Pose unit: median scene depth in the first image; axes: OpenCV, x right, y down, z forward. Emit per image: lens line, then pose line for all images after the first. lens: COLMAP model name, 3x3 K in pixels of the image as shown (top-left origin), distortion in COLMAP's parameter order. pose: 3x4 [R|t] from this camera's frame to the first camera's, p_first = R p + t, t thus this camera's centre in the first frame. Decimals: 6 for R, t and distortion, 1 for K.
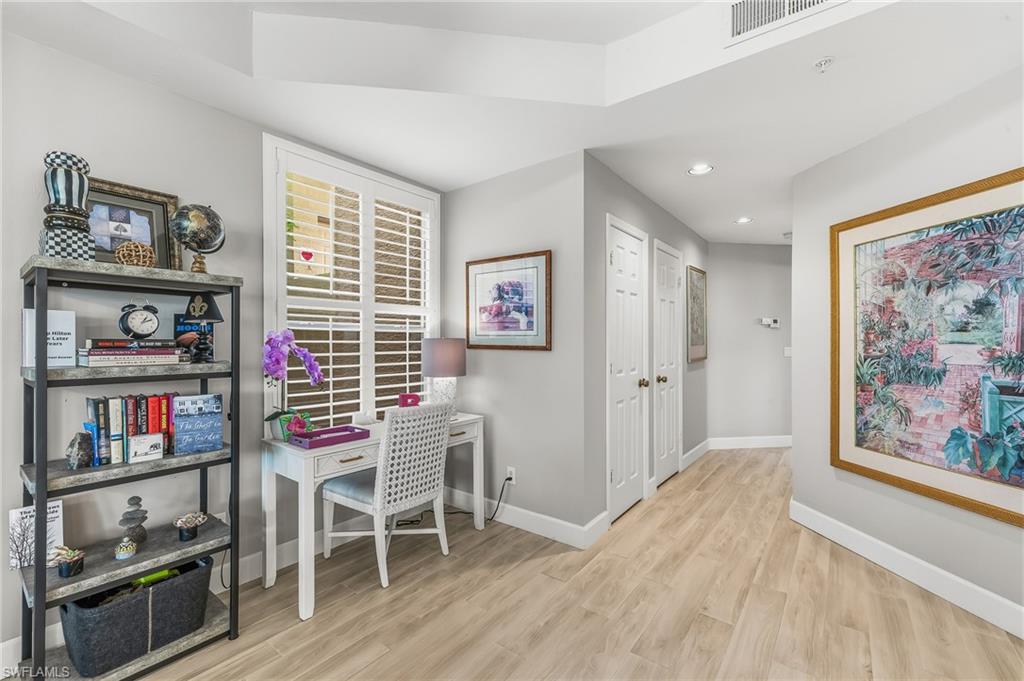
lens RADIAL K [[430.6, 0, 512.9], [0, 430.6, 343.6], [0, 0, 1]] dist [-0.003673, 0.000665]
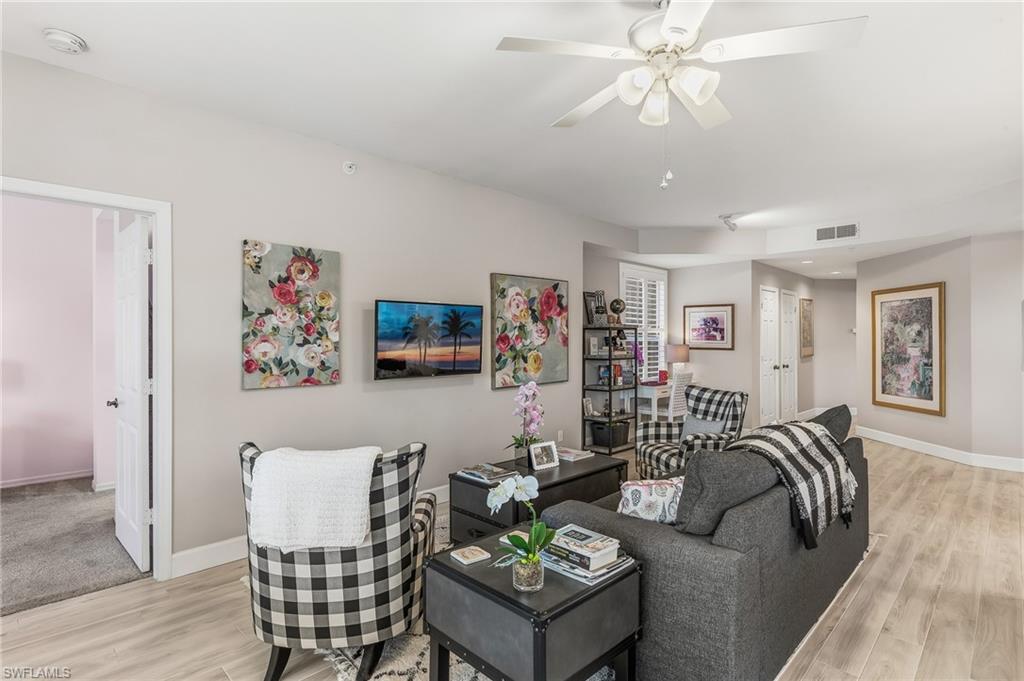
lens RADIAL K [[523.0, 0, 515.7], [0, 523.0, 341.4], [0, 0, 1]] dist [-0.002385, 0.000305]
pose [[0.993790, -0.001889, -0.111259, -0.783436], [0.001700, 0.999997, -0.001799, -0.026780], [0.111262, 0.001599, 0.993790, -1.906342]]
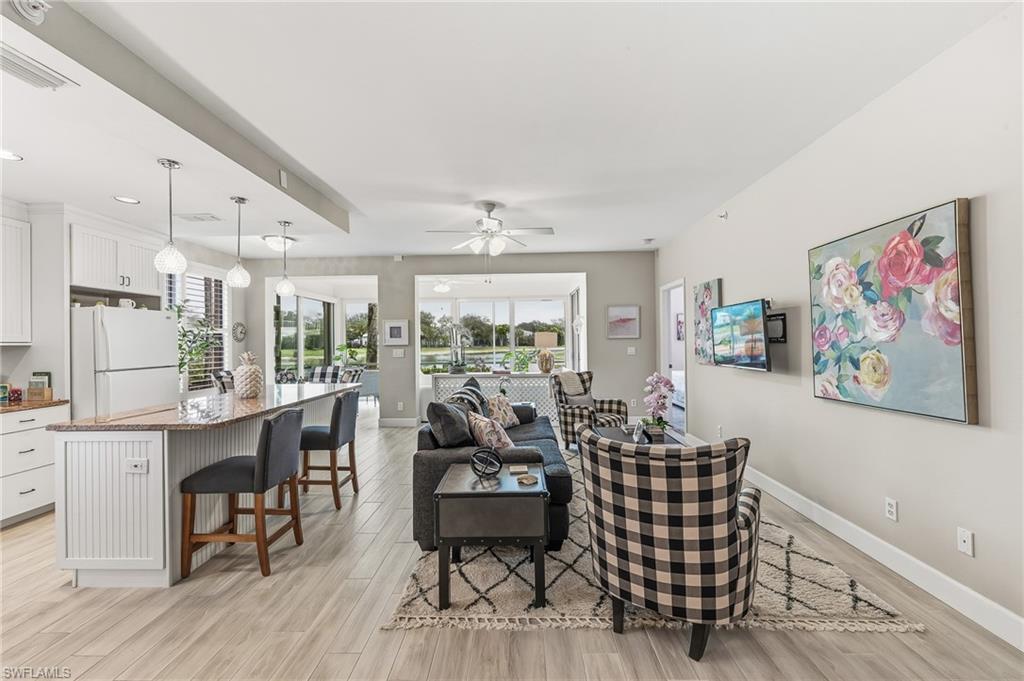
lens RADIAL K [[430.6, 0, 514.7], [0, 430.6, 338.3], [0, 0, 1]] dist [-0.003673, 0.000665]
pose [[-0.799579, 0.004748, -0.600543, 0.329715], [0.011164, 0.999913, -0.006960, -0.025698], [0.600458, -0.012270, -0.799562, 0.416661]]
